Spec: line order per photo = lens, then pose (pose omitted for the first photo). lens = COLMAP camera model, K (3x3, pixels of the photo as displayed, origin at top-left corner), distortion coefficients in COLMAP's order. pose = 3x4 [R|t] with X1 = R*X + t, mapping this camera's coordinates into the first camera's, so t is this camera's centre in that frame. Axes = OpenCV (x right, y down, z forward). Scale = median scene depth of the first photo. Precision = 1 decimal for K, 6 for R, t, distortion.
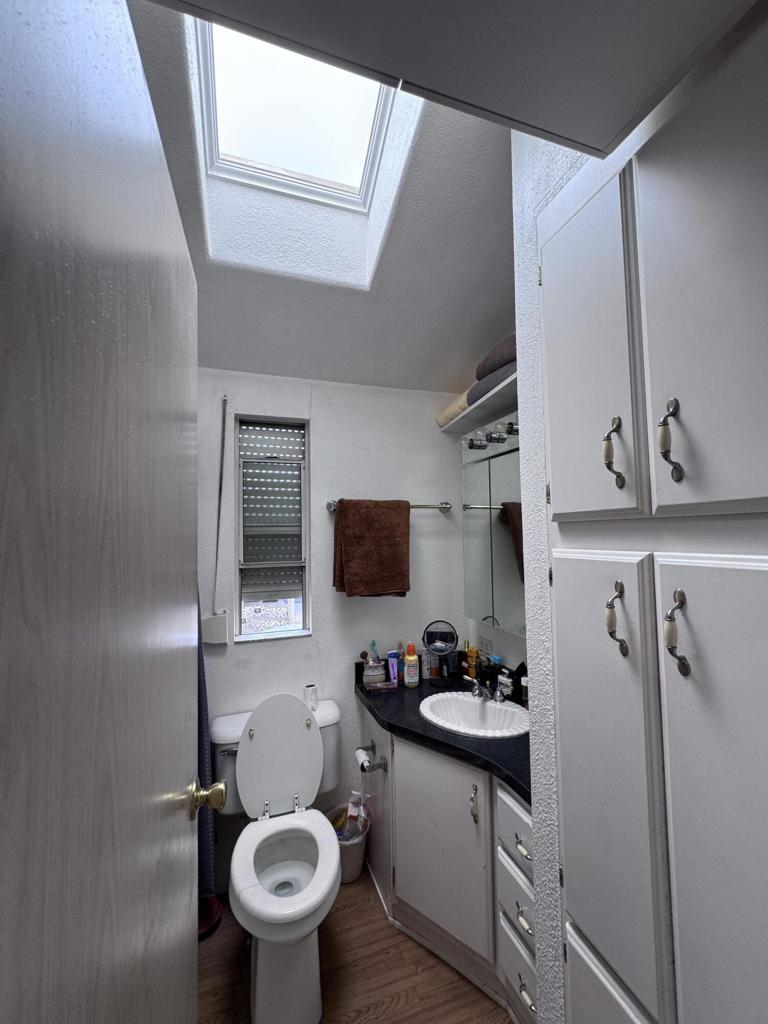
lens RADIAL K [[409.4, 0, 384.7], [0, 409.4, 512.5], [0, 0, 1]] dist [-0.002896, 0.000997]
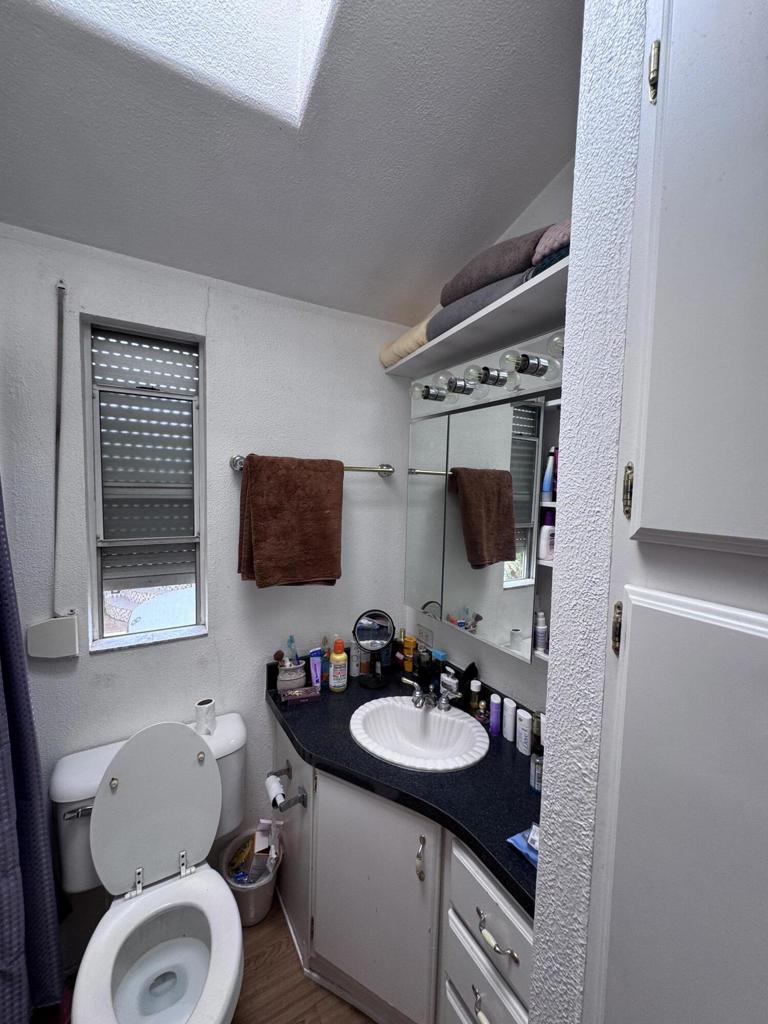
lens RADIAL K [[409.4, 0, 384.7], [0, 409.4, 512.5], [0, 0, 1]] dist [-0.002896, 0.000997]
pose [[0.978587, 0.025645, 0.204228, -0.019727], [-0.050543, 0.991768, 0.117648, -0.029405], [-0.199530, -0.125451, 0.971828, 0.236614]]
